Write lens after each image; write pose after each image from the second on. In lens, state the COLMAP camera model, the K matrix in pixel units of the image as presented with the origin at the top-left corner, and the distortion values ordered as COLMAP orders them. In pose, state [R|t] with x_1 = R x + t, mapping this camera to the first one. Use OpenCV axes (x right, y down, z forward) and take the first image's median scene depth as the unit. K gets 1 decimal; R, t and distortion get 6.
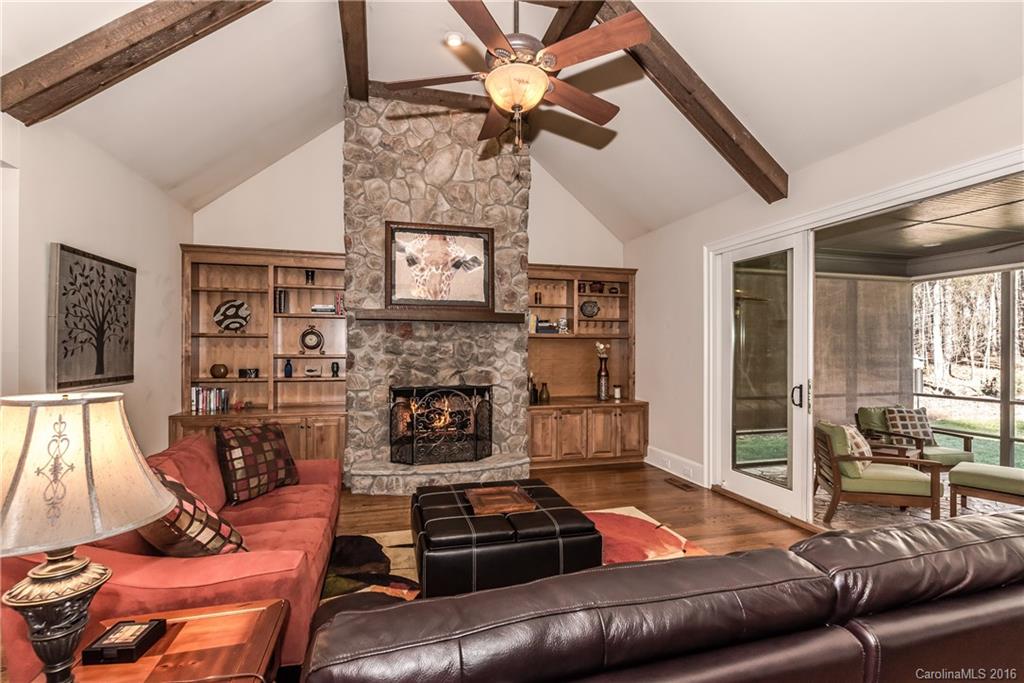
lens RADIAL K [[444.4, 0, 488.8], [0, 444.4, 347.6], [0, 0, 1]] dist [-0.004762, 0.000425]
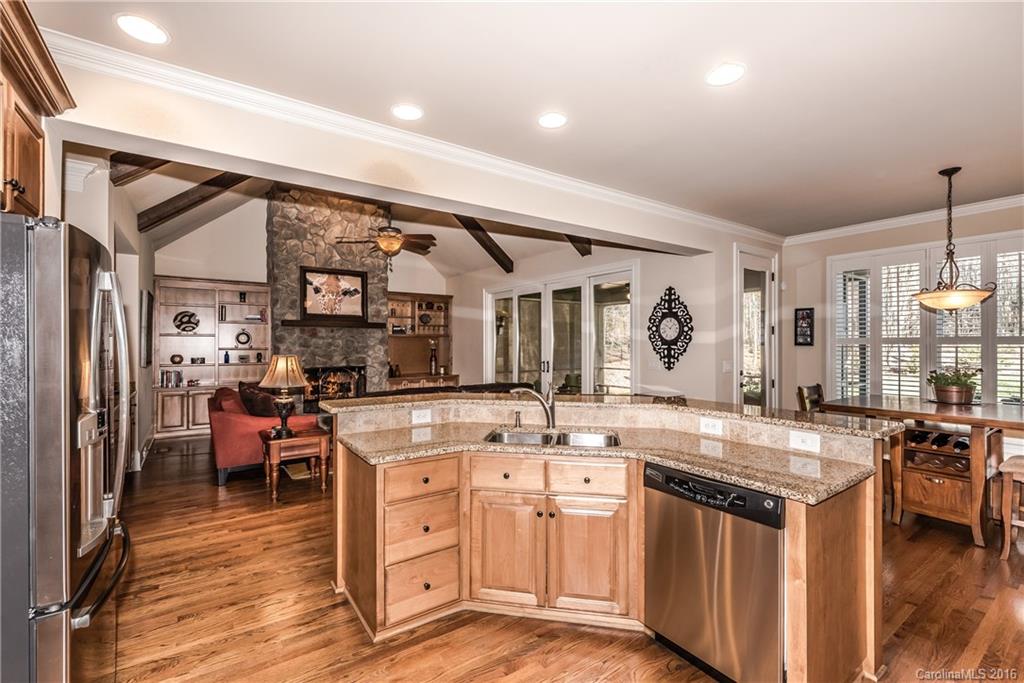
lens RADIAL K [[444.4, 0, 485.5], [0, 444.4, 340.9], [0, 0, 1]] dist [-0.004762, 0.000425]
pose [[0.943934, -0.000996, 0.330134, -0.122218], [0.001341, 0.999999, -0.000818, -0.005496], [-0.330132, 0.001215, 0.943934, -0.730773]]
